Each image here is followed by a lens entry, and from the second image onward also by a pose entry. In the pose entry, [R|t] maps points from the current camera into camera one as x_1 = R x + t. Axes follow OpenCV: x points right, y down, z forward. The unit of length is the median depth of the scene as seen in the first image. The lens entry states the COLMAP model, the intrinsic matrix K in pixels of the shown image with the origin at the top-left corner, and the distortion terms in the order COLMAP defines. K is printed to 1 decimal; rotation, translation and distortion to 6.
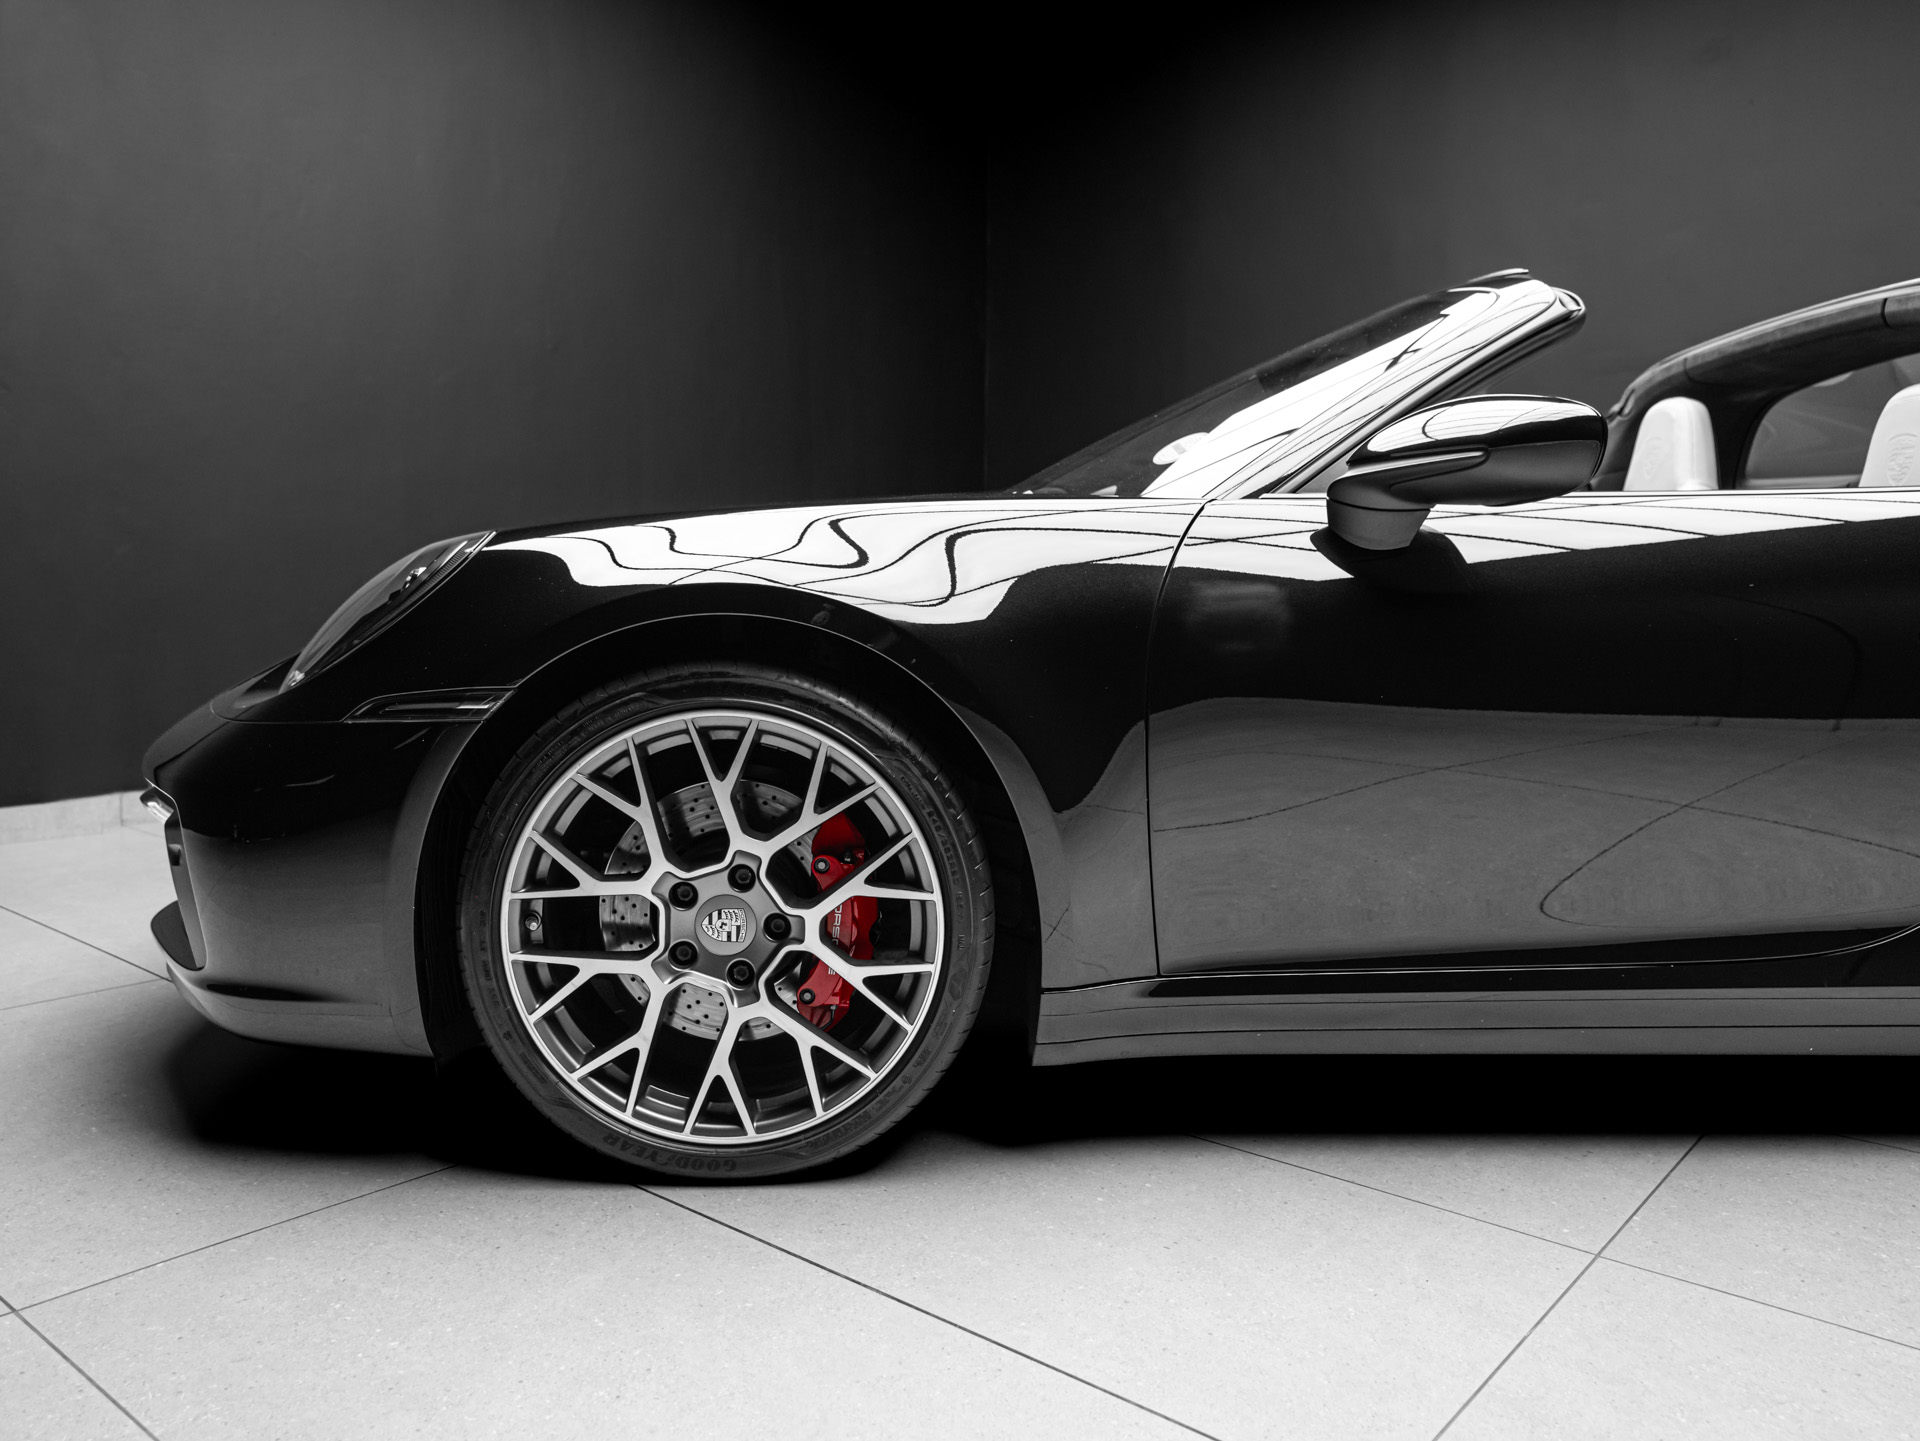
lens RADIAL K [[1435.7, 0, 980.5], [0, 1435.7, 723.2], [0, 0, 1]] dist [-0.012424, 0.016540]
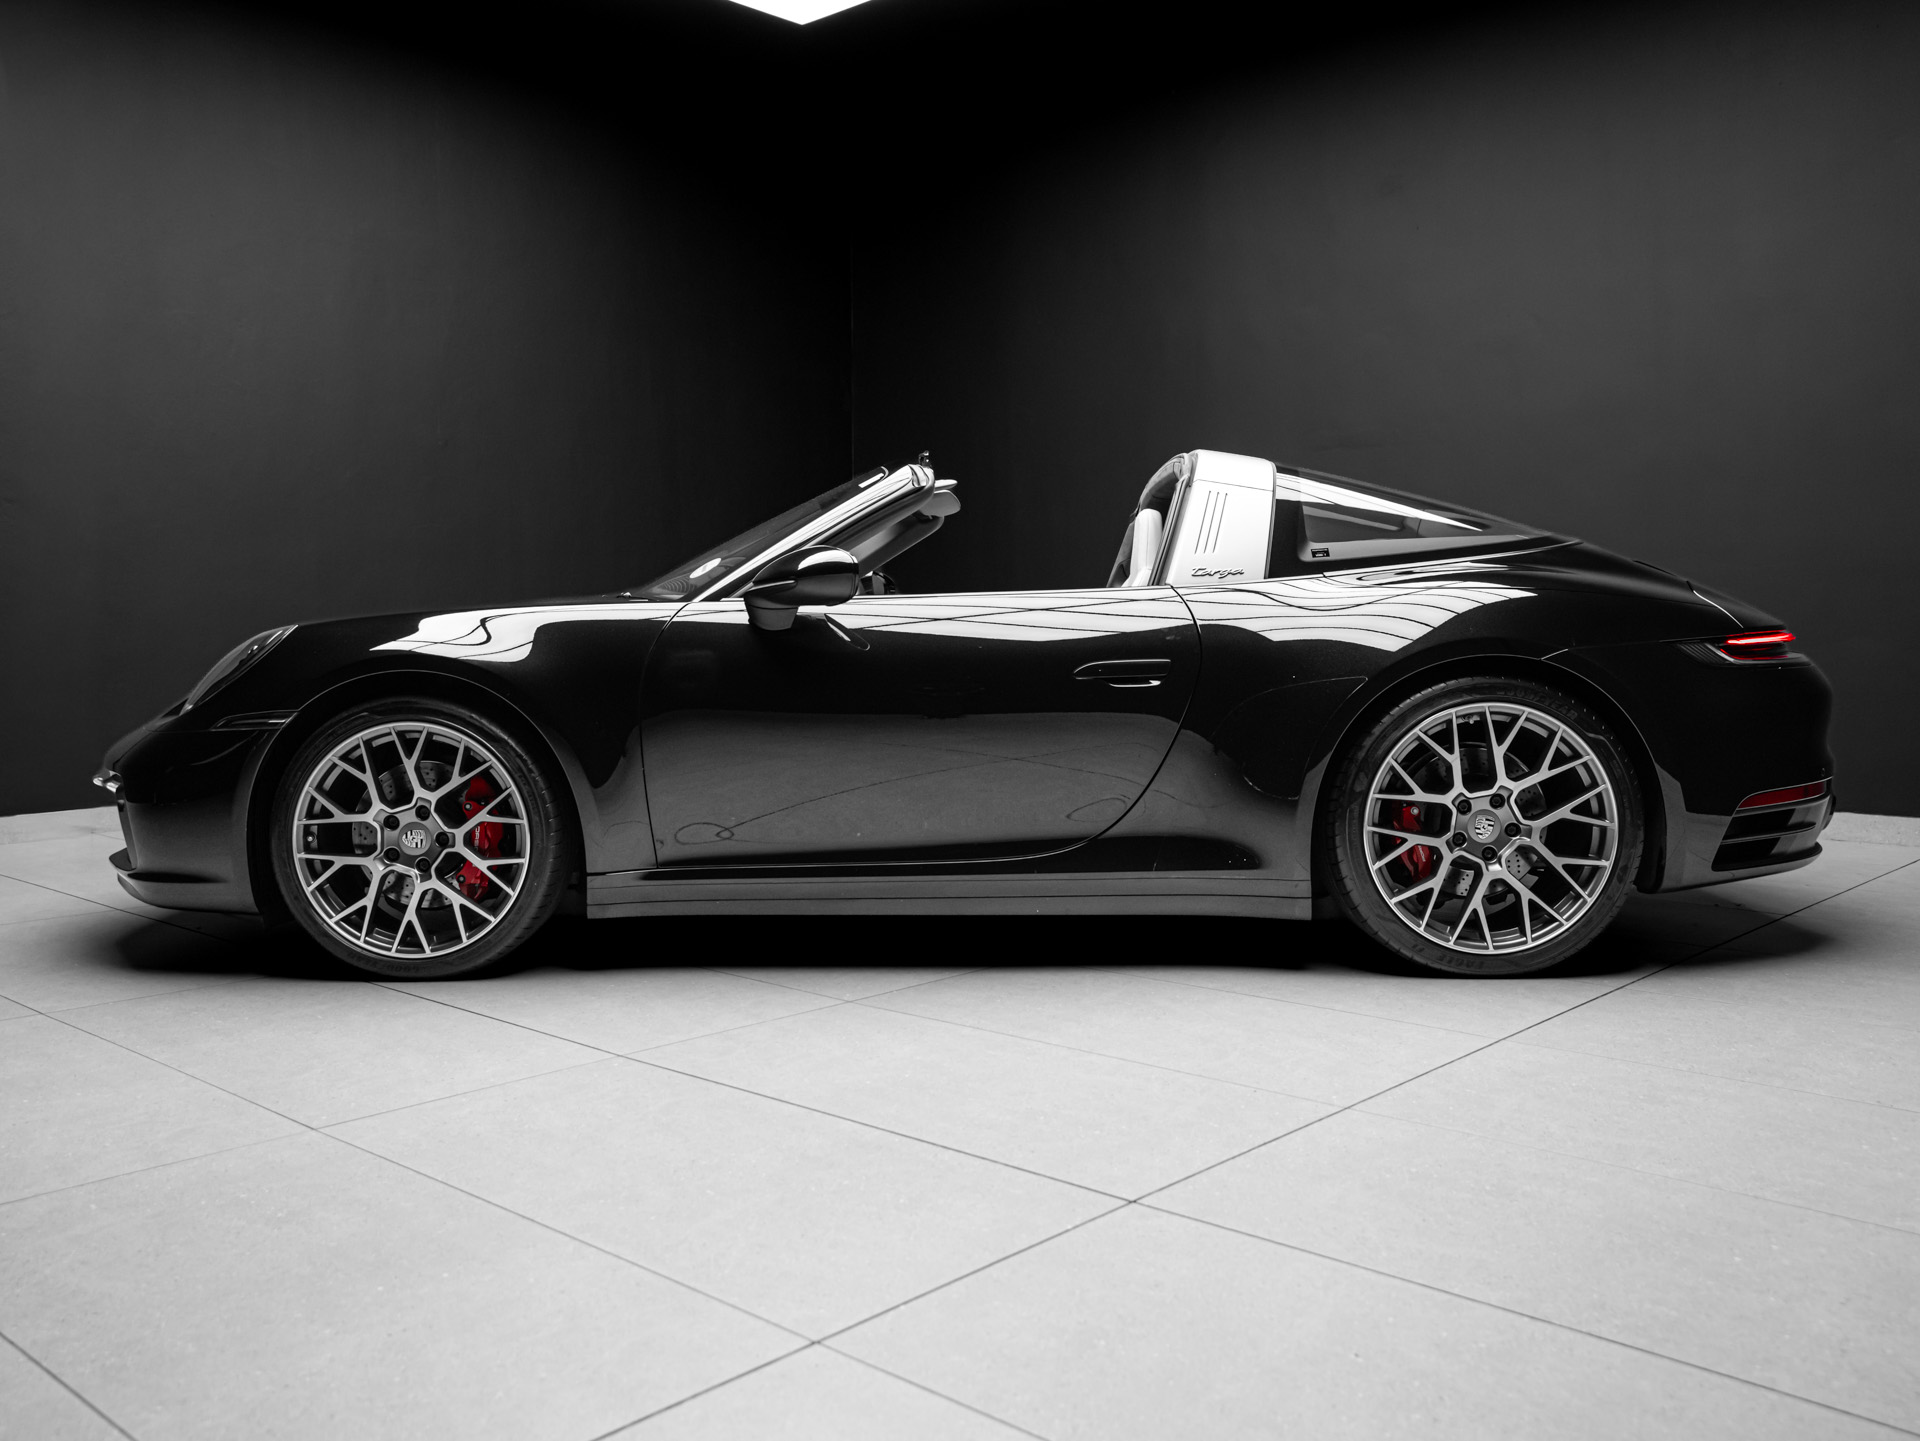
lens RADIAL K [[1589.0, 0, 954.6], [0, 1589.0, 721.5], [0, 0, 1]] dist [-0.013277, 0.020070]
pose [[0.999138, -0.011907, -0.039777, 0.600968], [0.010601, 0.999404, -0.032865, 0.065220], [0.040145, 0.032415, 0.998668, -1.015782]]
